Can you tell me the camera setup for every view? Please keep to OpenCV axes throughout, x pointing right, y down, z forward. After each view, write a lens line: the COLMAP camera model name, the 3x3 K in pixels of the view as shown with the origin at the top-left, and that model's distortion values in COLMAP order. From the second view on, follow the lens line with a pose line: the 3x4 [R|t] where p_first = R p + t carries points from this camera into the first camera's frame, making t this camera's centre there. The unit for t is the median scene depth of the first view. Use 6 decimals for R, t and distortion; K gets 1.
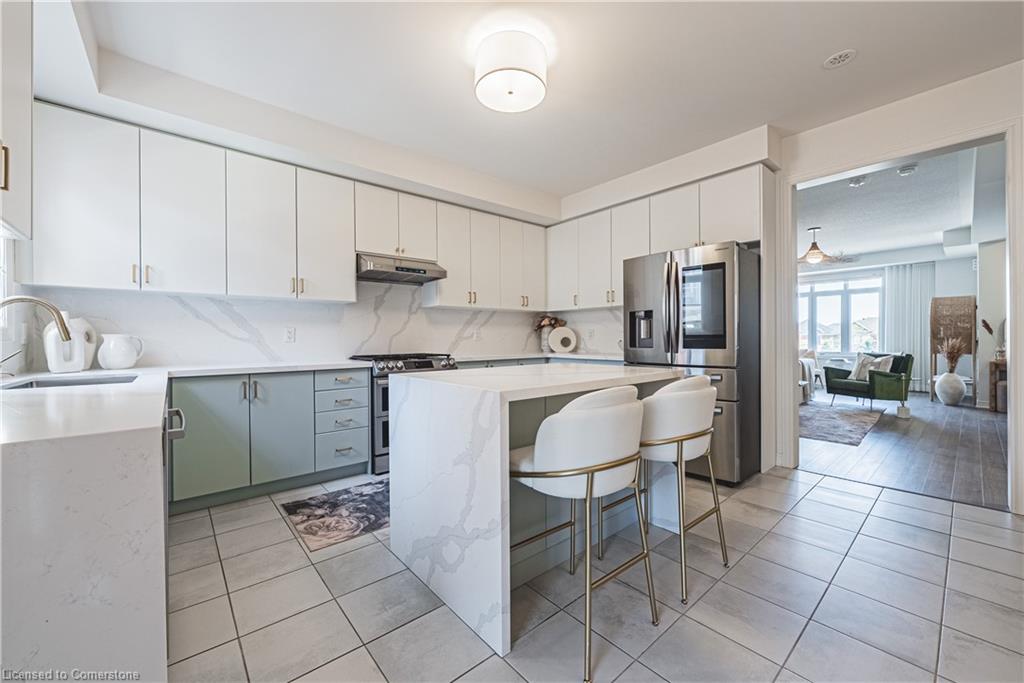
lens RADIAL K [[405.9, 0, 504.8], [0, 405.9, 339.9], [0, 0, 1]] dist [0.003439, 0.000512]
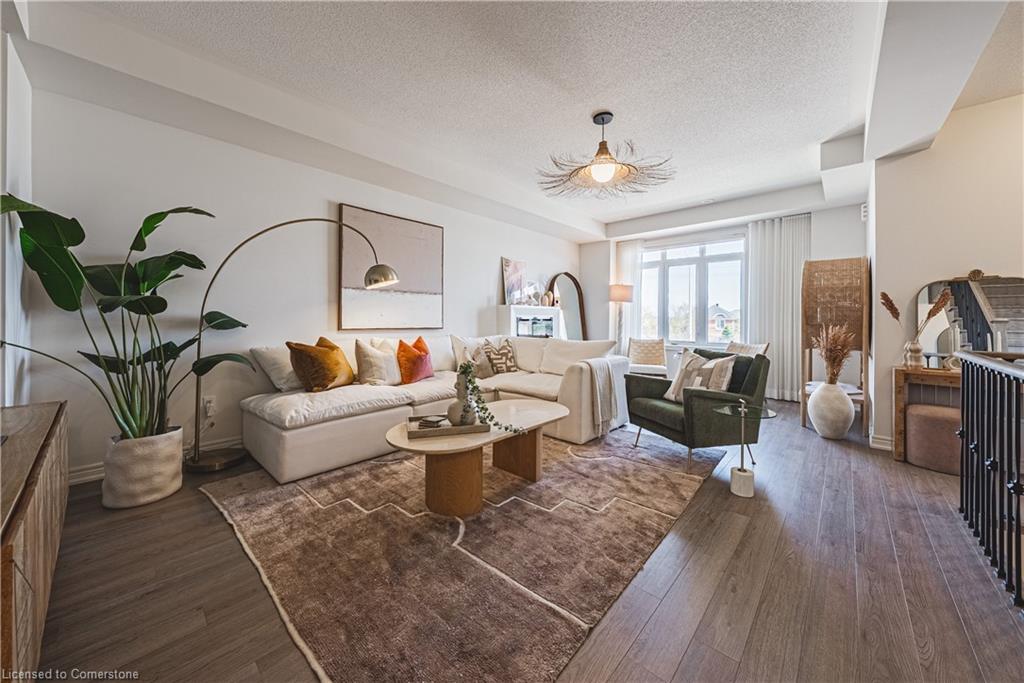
lens RADIAL K [[356.6, 0, 514.1], [0, 356.6, 321.0], [0, 0, 1]] dist [0.000562, -0.000111]
pose [[0.994222, 0.010073, 0.106873, 0.485437], [-0.009851, 0.999948, -0.002608, -0.003499], [-0.106894, 0.001540, 0.994269, 0.447632]]
